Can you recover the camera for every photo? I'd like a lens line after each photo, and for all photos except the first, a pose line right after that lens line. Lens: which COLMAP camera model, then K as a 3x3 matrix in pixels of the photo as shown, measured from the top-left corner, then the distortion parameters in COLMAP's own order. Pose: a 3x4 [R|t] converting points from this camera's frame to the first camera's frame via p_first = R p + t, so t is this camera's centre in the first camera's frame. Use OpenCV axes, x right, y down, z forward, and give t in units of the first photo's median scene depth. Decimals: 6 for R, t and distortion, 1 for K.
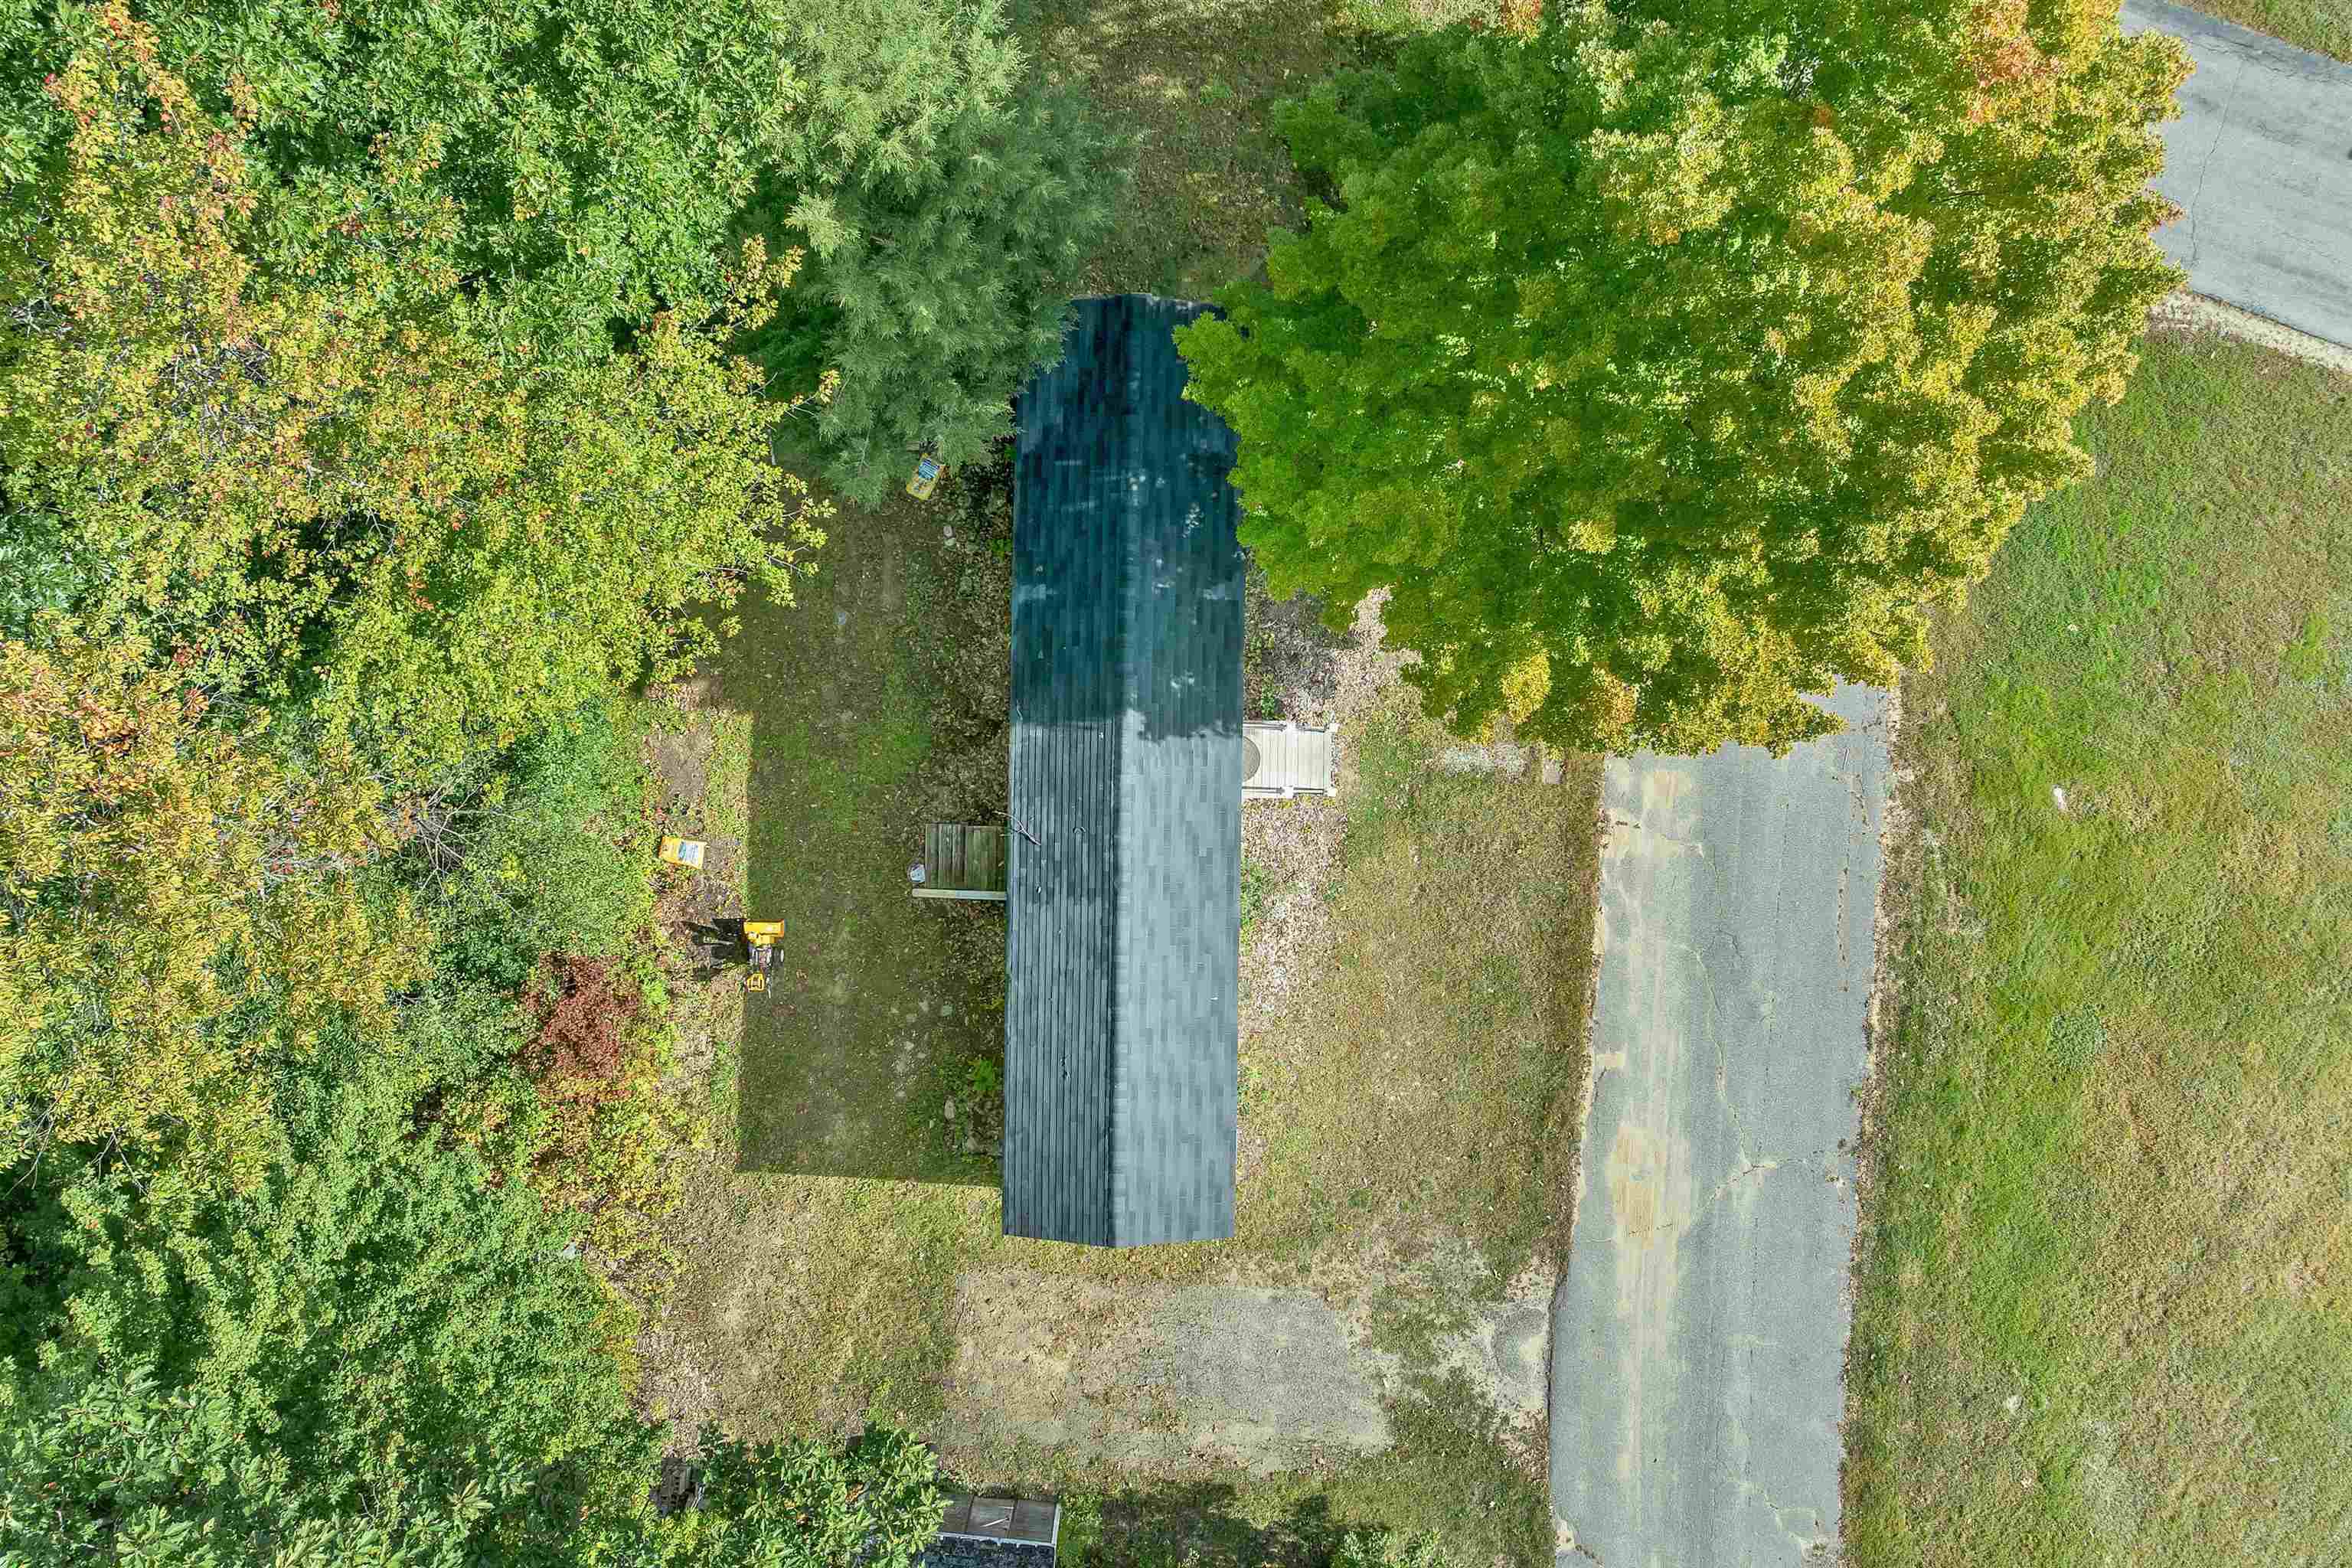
lens RADIAL K [[1683.6, 0, 1197.5], [0, 1683.6, 777.1], [0, 0, 1]] dist [-0.042018, -0.009318]
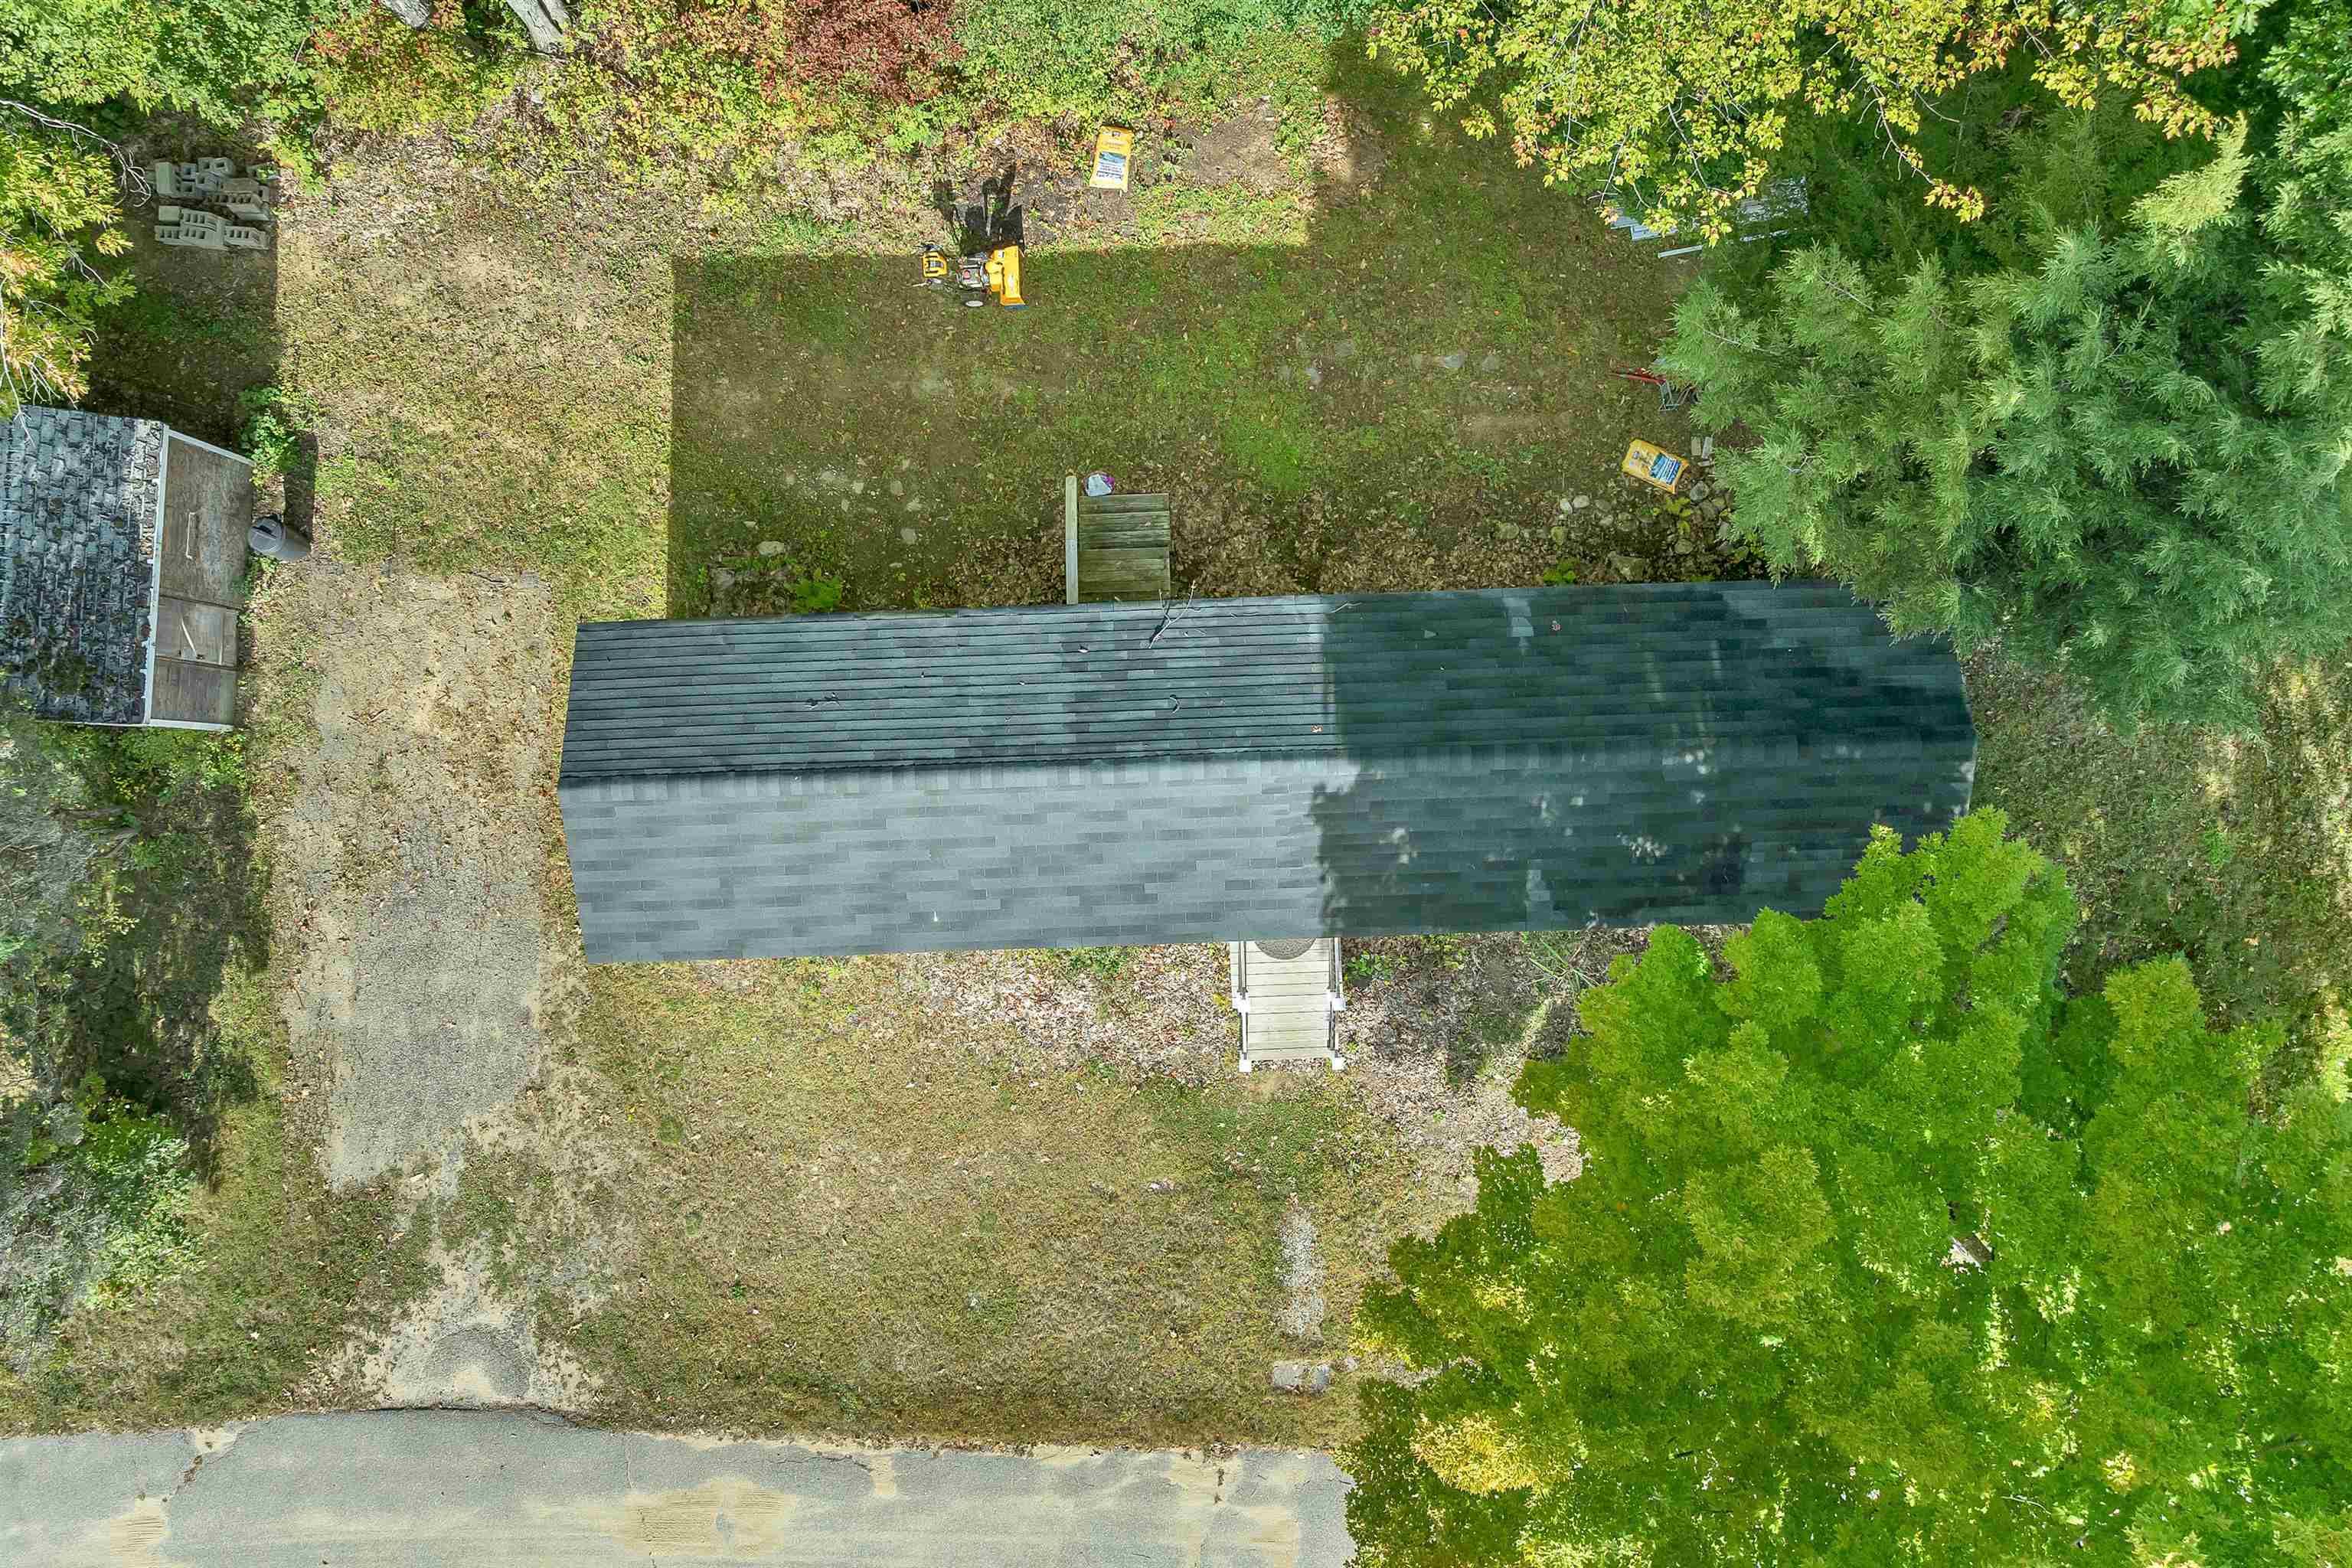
lens RADIAL K [[1683.6, 0, 1197.5], [0, 1683.6, 777.1], [0, 0, 1]] dist [-0.042018, -0.009318]
pose [[0.052425, 0.997859, -0.039093, -0.012644], [-0.998594, 0.052689, 0.005766, 0.017876], [0.007814, 0.038736, 0.999219, 0.293908]]
